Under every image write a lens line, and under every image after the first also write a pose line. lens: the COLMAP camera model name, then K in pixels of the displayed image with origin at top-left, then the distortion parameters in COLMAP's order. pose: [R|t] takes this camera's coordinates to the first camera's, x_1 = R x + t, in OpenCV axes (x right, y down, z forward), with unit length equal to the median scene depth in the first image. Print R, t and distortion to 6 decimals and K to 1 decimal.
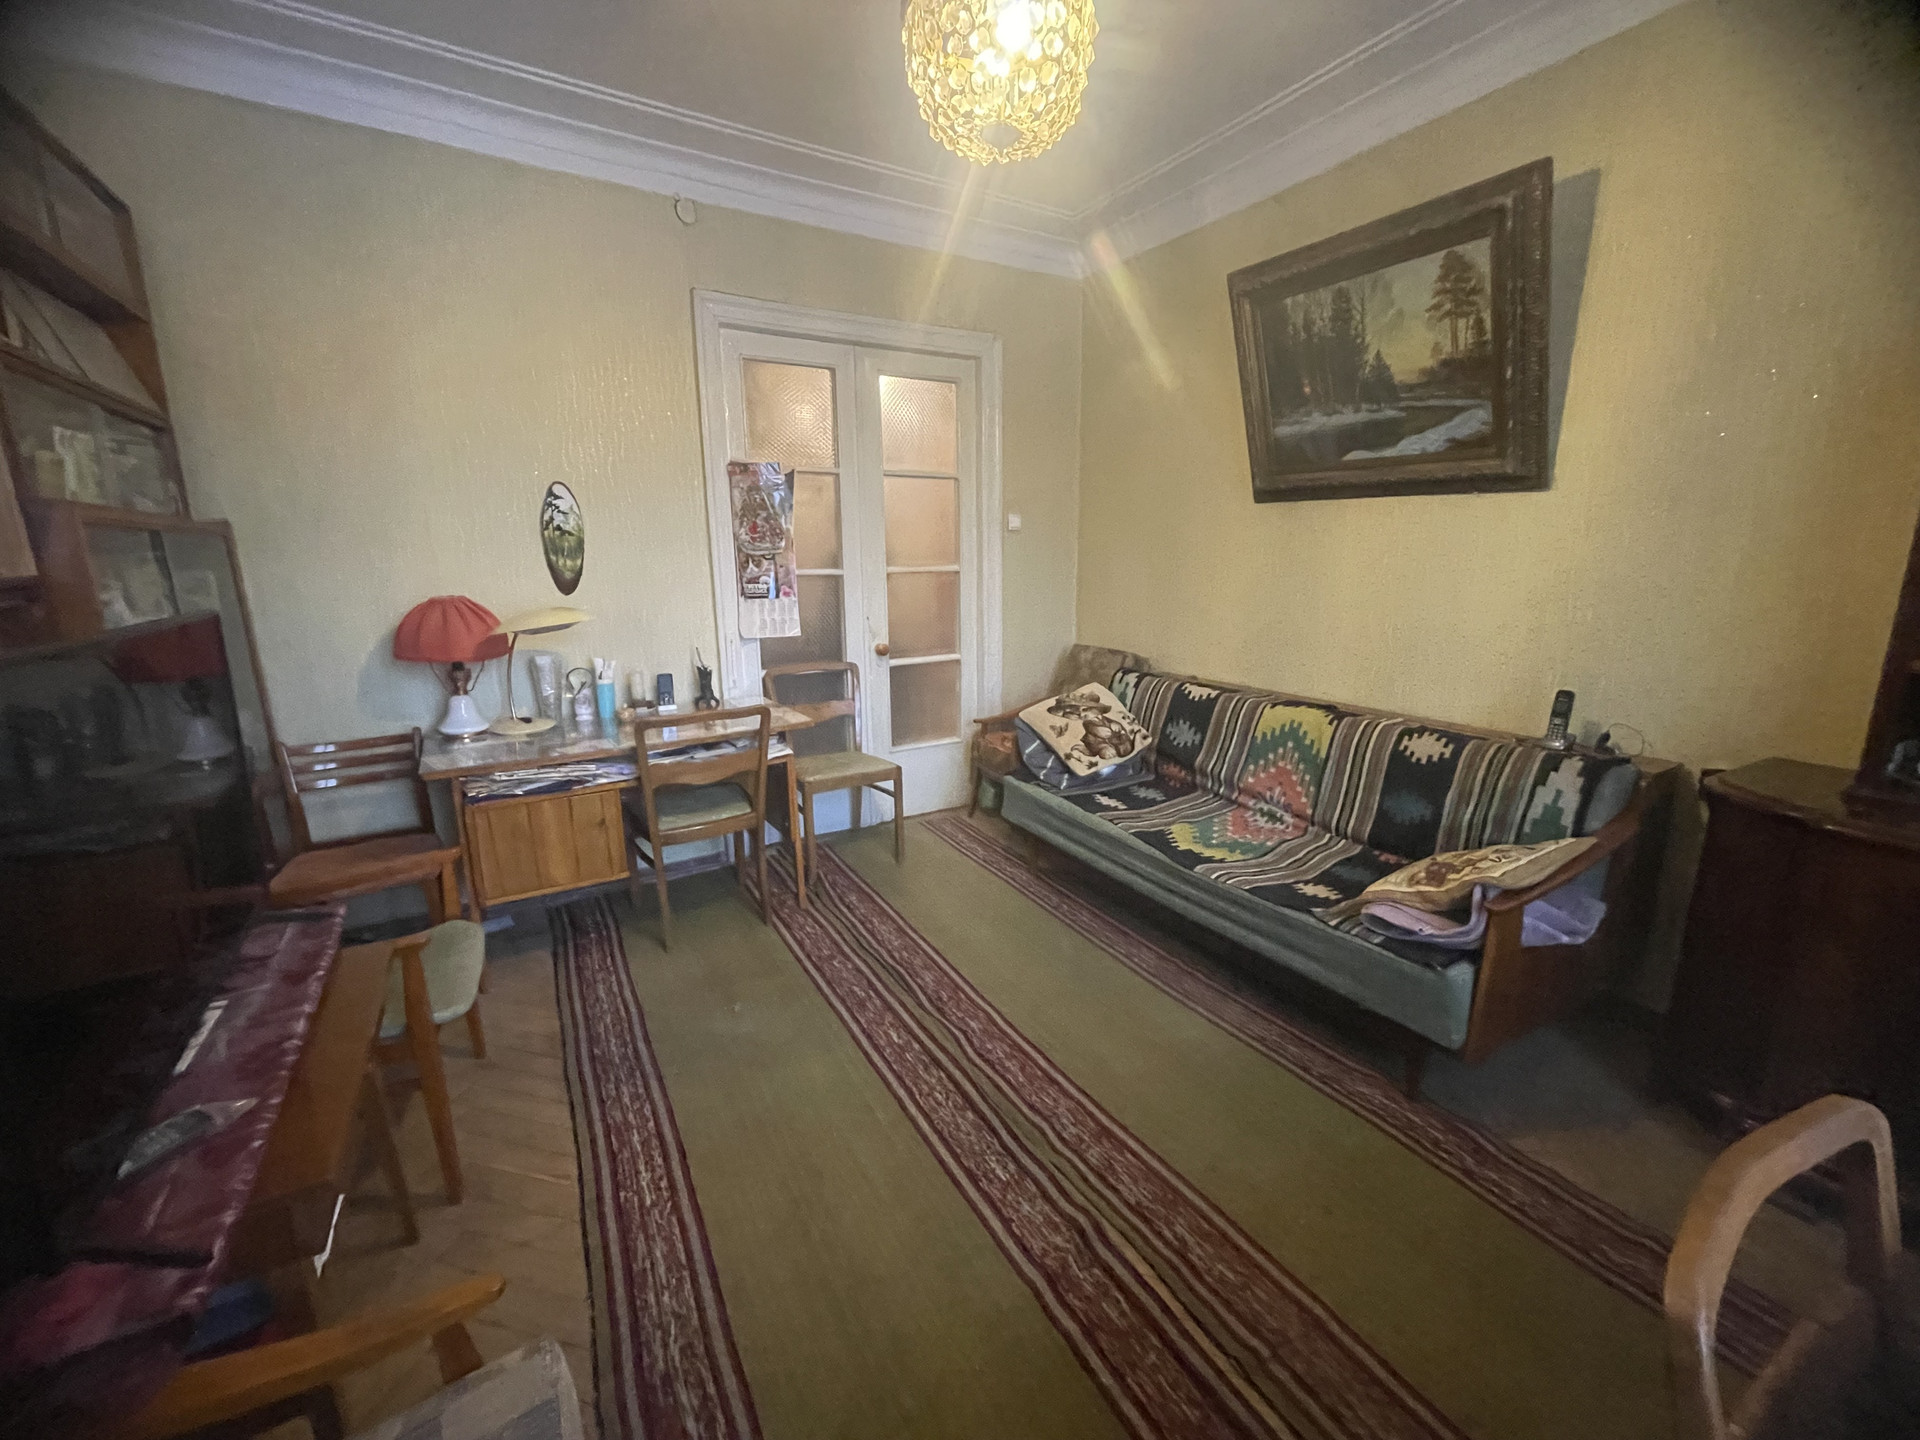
lens RADIAL K [[769.3, 0, 965.3], [0, 769.3, 721.8], [0, 0, 1]] dist [-0.007351, 0.001812]
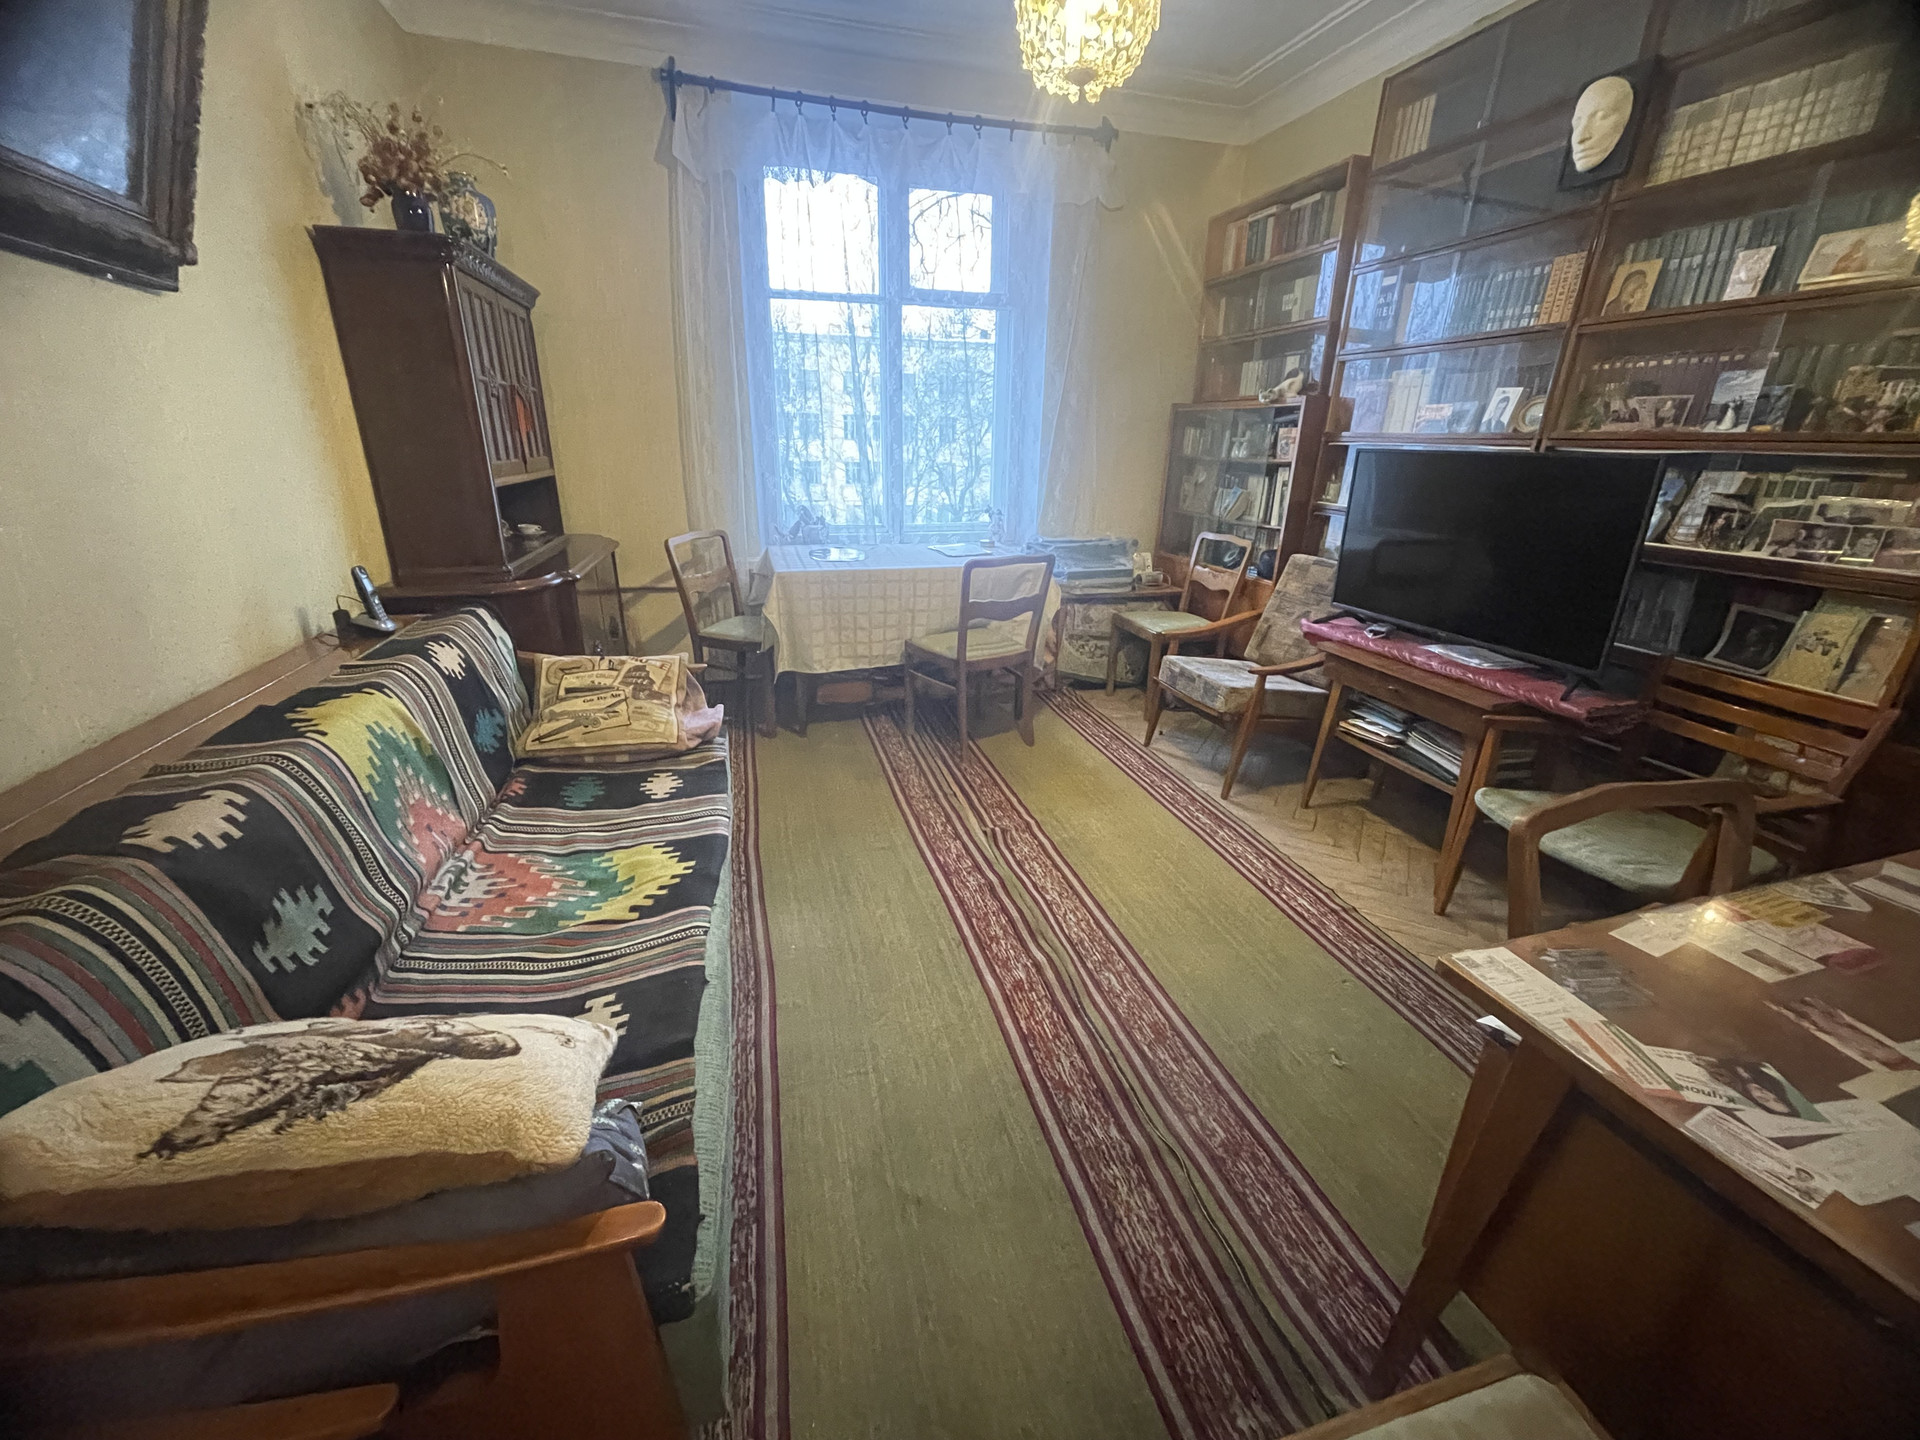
lens RADIAL K [[769.3, 0, 963.1], [0, 769.3, 722.4], [0, 0, 1]] dist [-0.007351, 0.001812]
pose [[-0.966560, -0.091143, 0.239697, -0.097517], [0.051132, 0.847441, 0.528421, -0.279052], [-0.251291, 0.523007, -0.814442, 1.420044]]
